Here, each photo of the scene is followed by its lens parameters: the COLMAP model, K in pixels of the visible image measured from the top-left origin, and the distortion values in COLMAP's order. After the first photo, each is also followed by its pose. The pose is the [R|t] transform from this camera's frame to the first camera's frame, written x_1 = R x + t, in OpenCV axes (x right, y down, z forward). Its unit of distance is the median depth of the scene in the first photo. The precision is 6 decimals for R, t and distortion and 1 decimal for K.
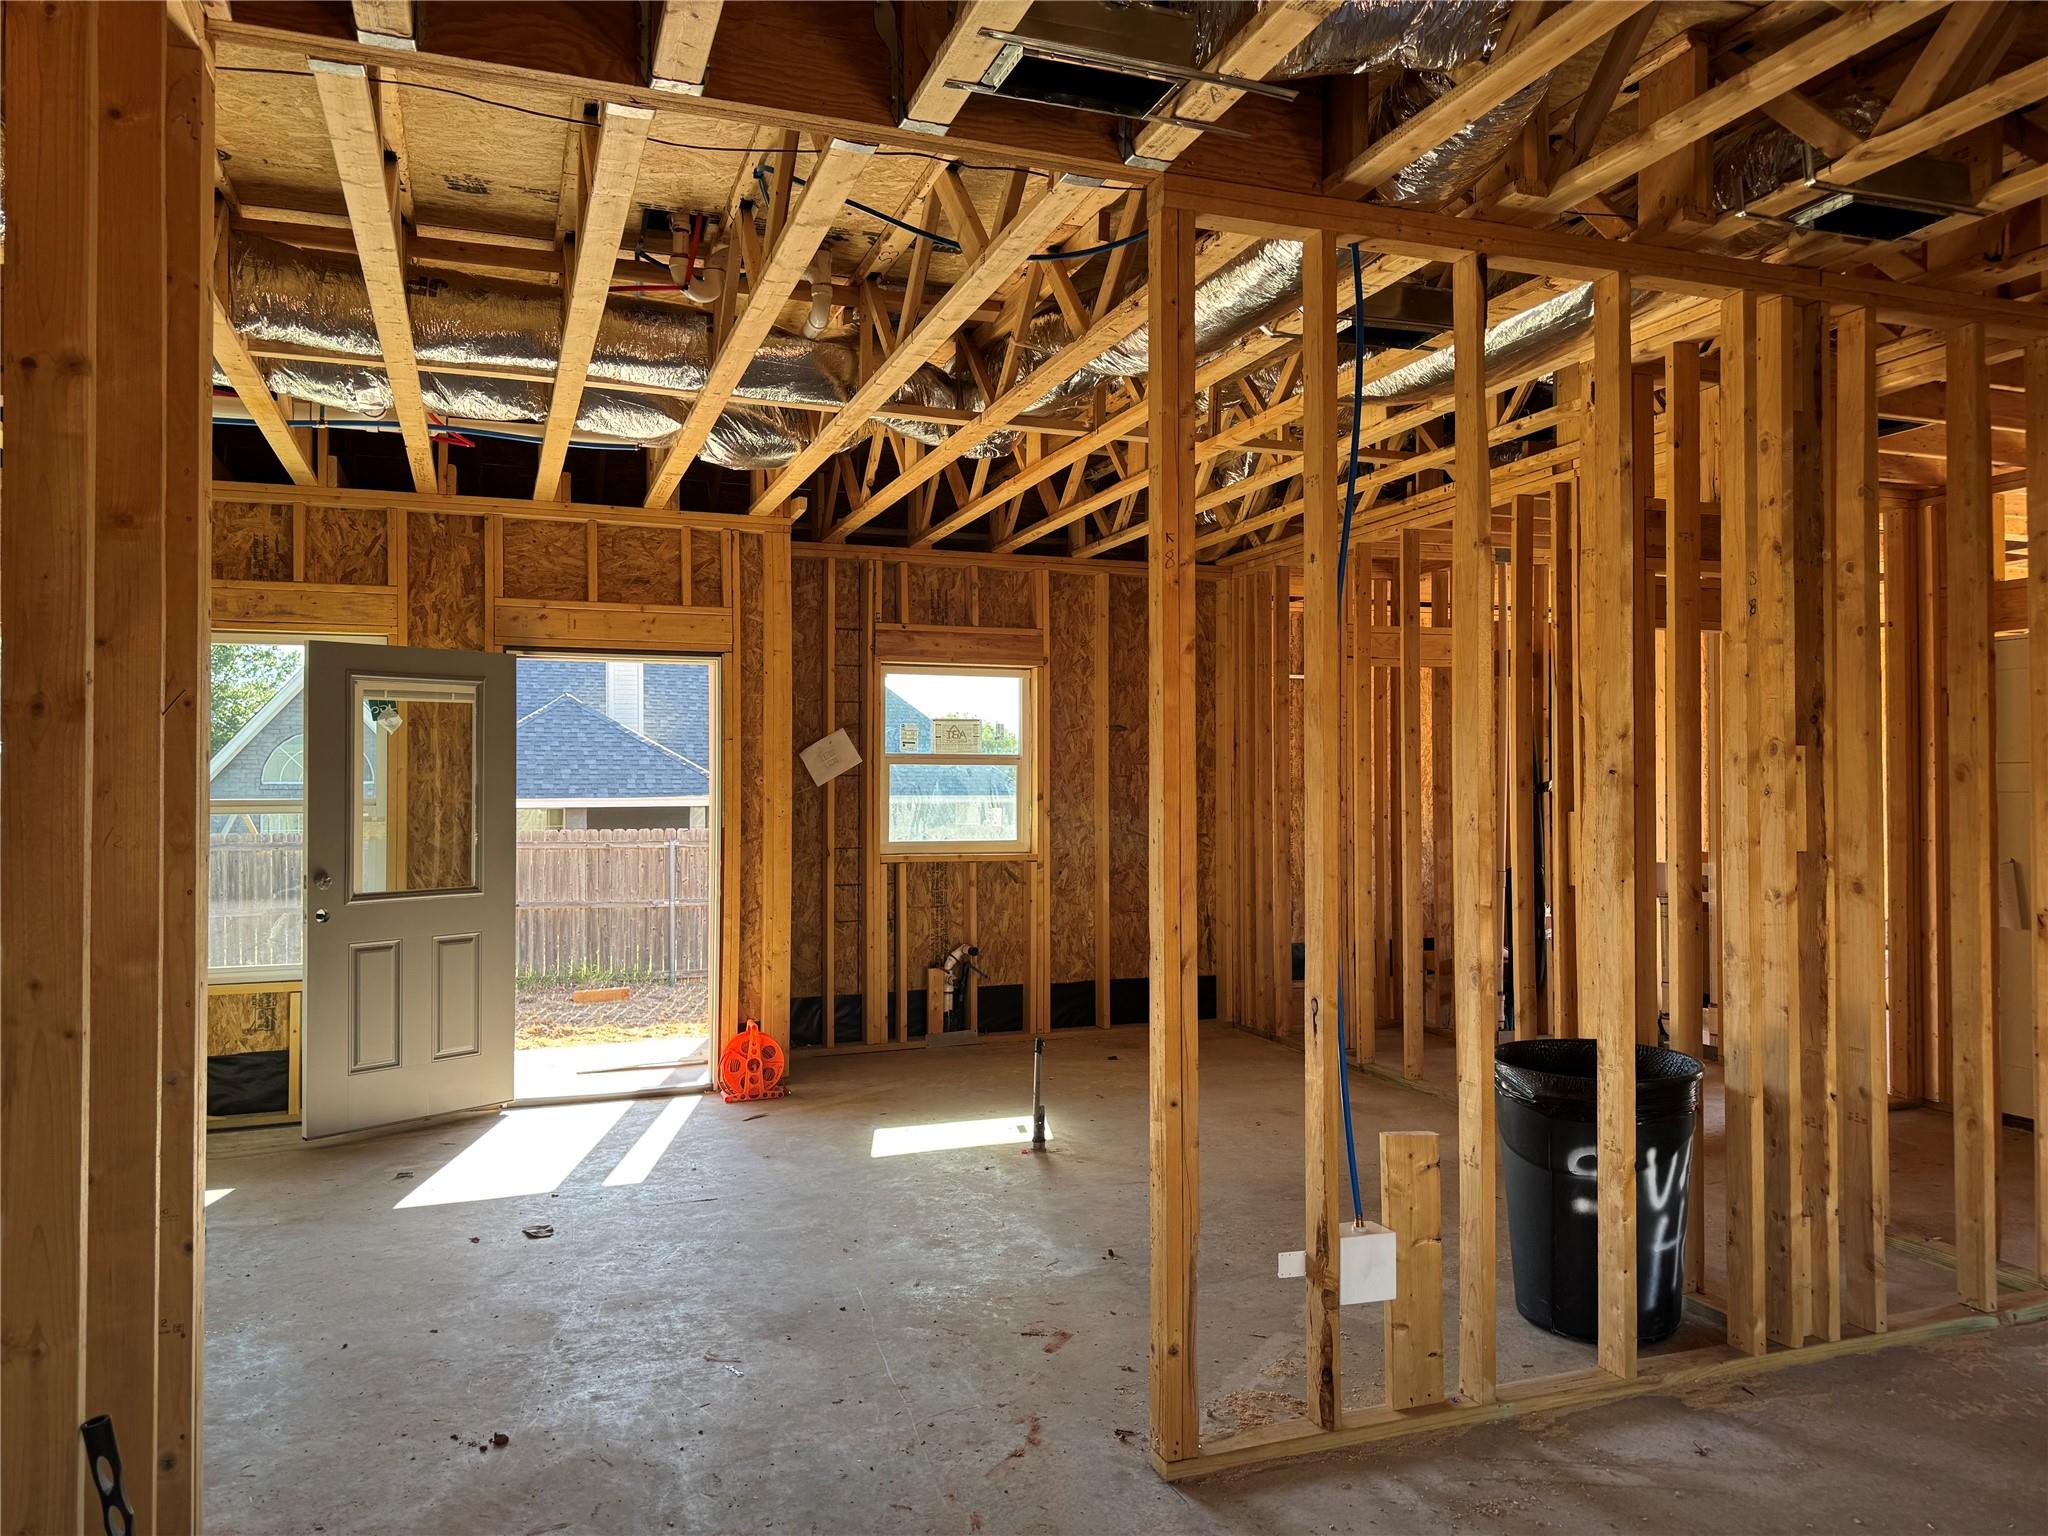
lens RADIAL K [[1454.0, 0, 1027.2], [0, 1454.0, 767.8], [0, 0, 1]] dist [0.060686, -0.056385]
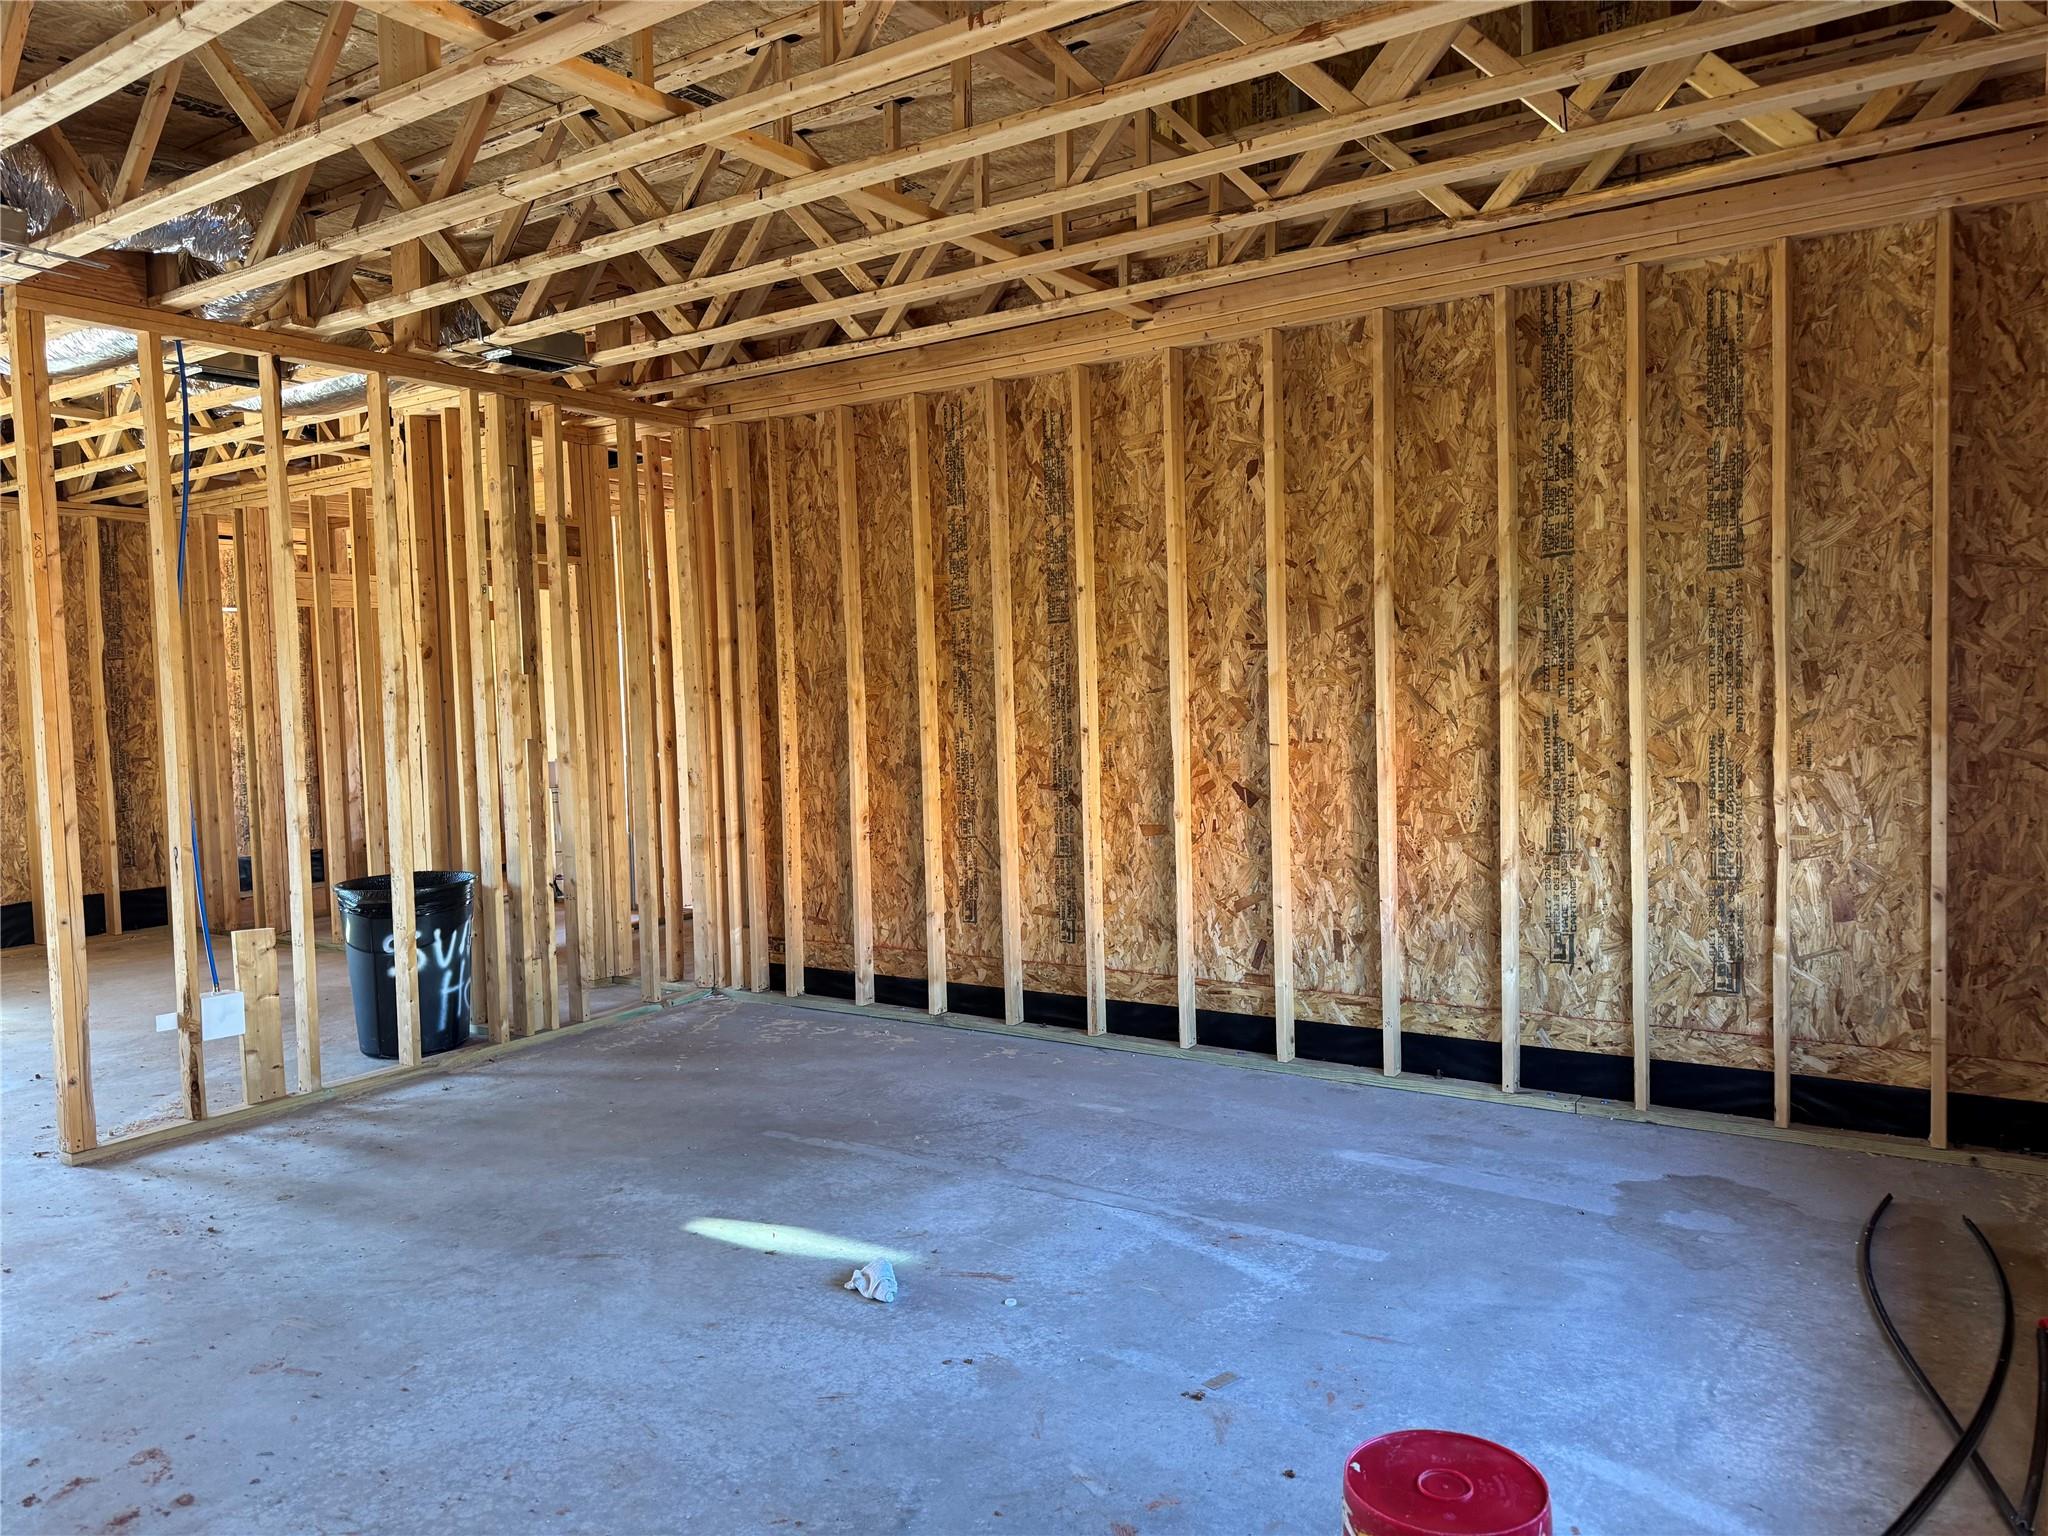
lens RADIAL K [[1453.8, 0, 1058.7], [0, 1453.8, 771.6], [0, 0, 1]] dist [-0.011038, -0.003394]
pose [[0.793022, -0.054904, 0.606714, 0.016033], [0.020666, 0.997782, 0.063282, 0.003869], [-0.608843, -0.037645, 0.792397, -0.626153]]
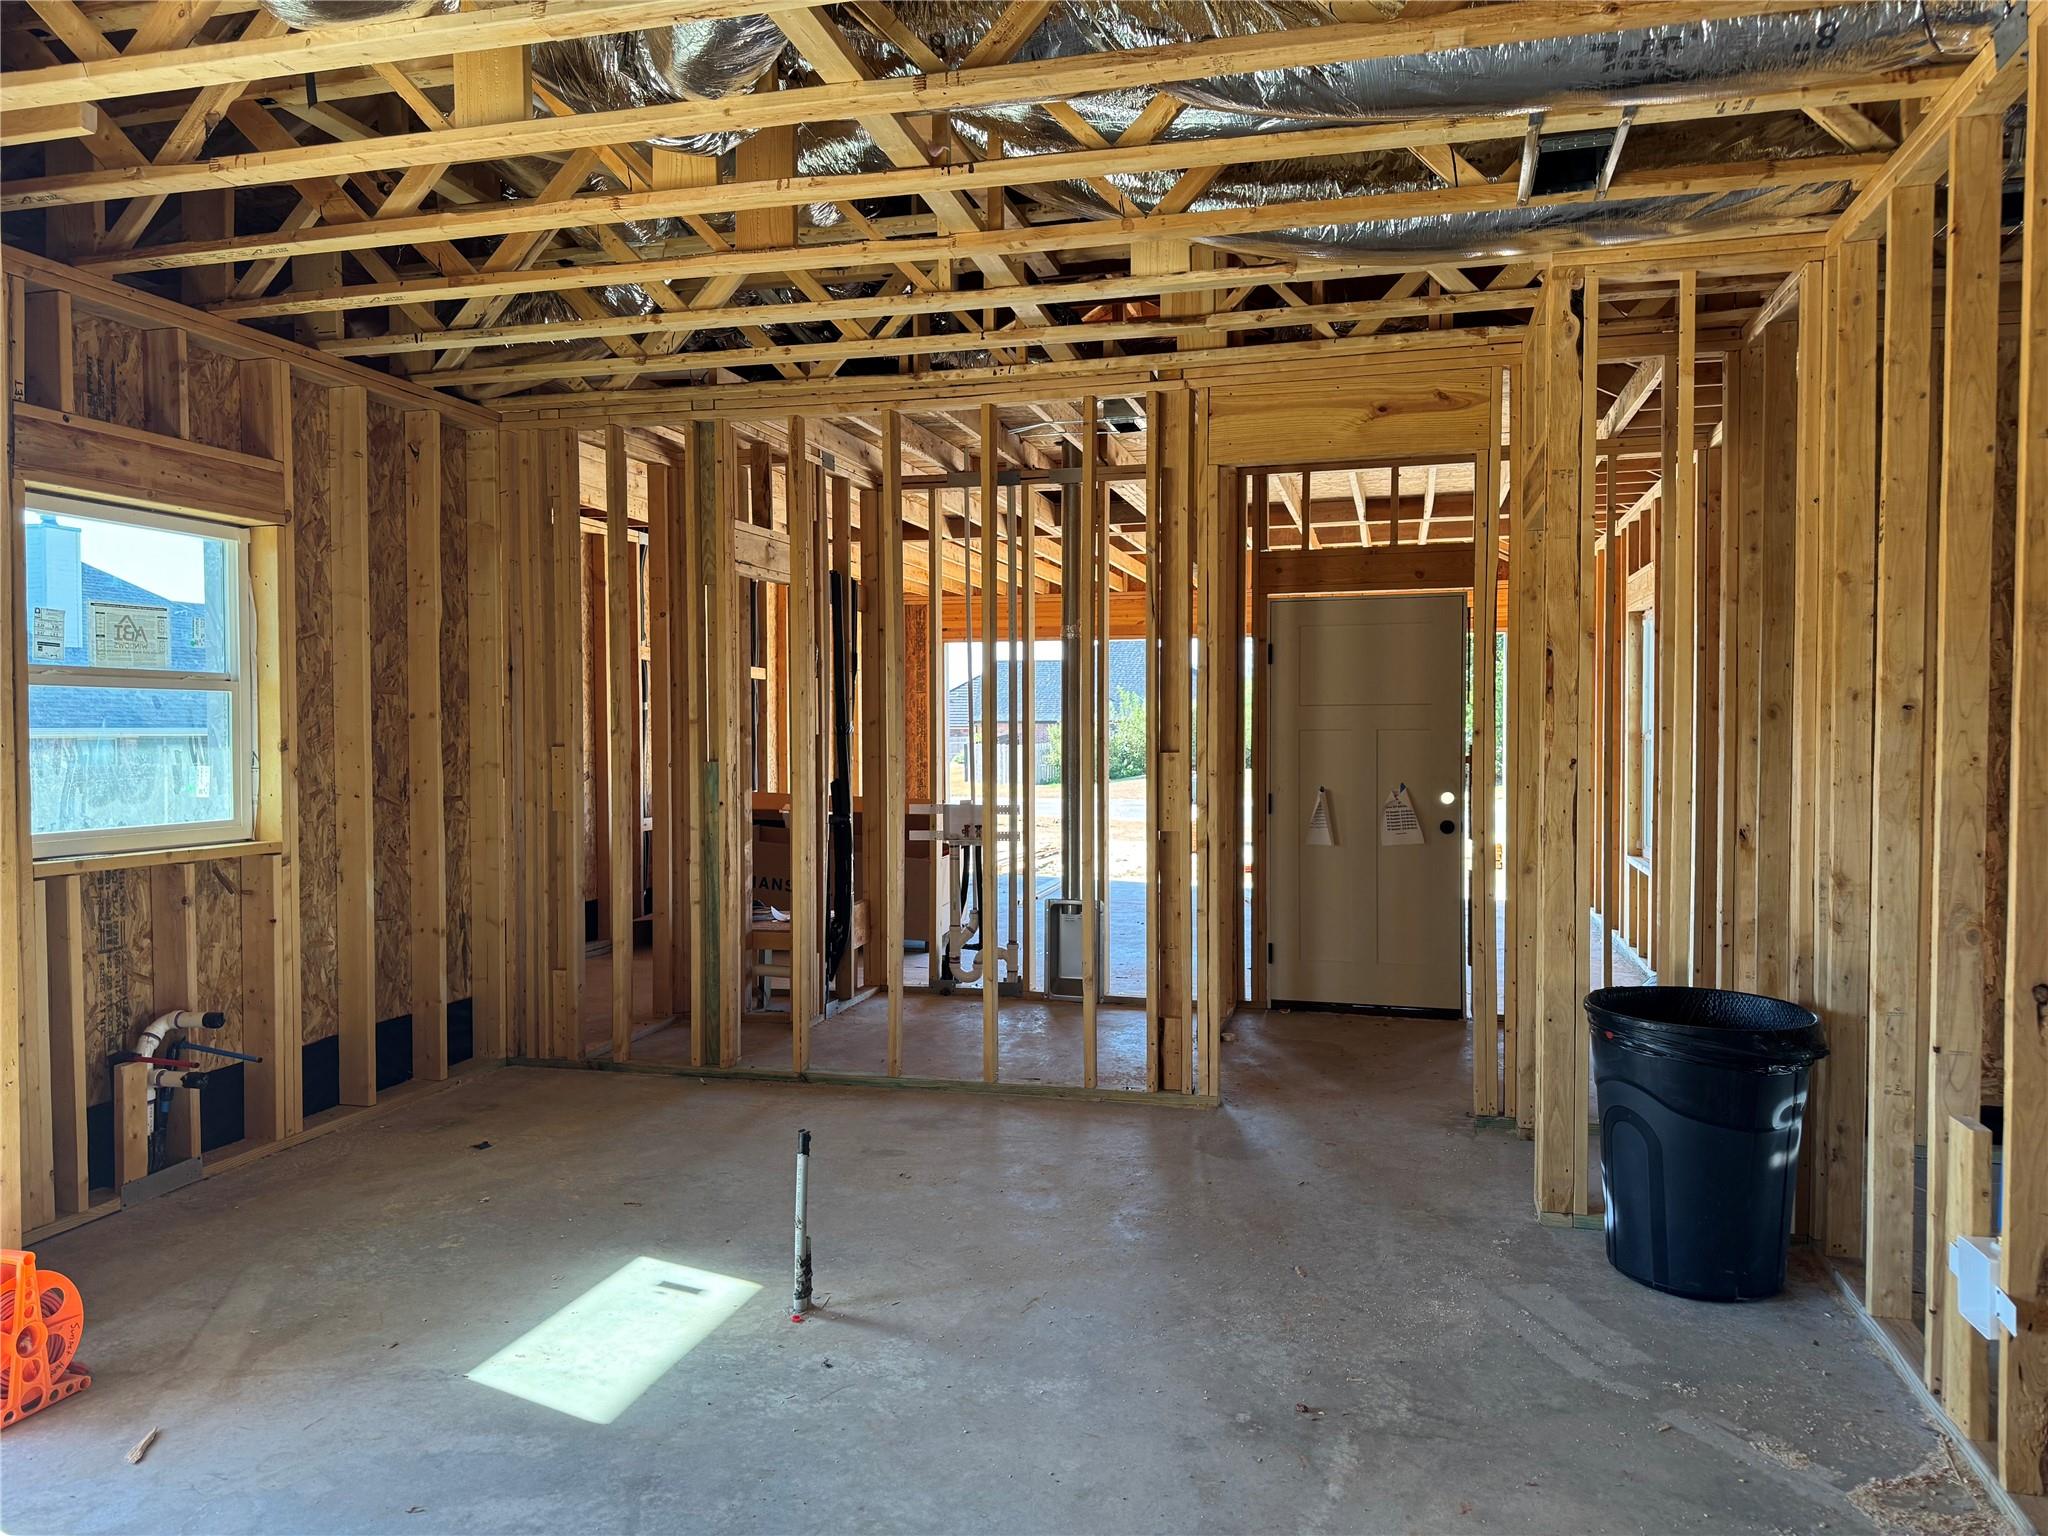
lens RADIAL K [[1454.0, 0, 1027.2], [0, 1454.0, 767.8], [0, 0, 1]] dist [0.060686, -0.056385]
pose [[0.560323, -0.025520, 0.827881, -0.706497], [-0.007047, 0.999342, 0.035575, 0.012438], [-0.828244, -0.025768, 0.559775, 0.902545]]
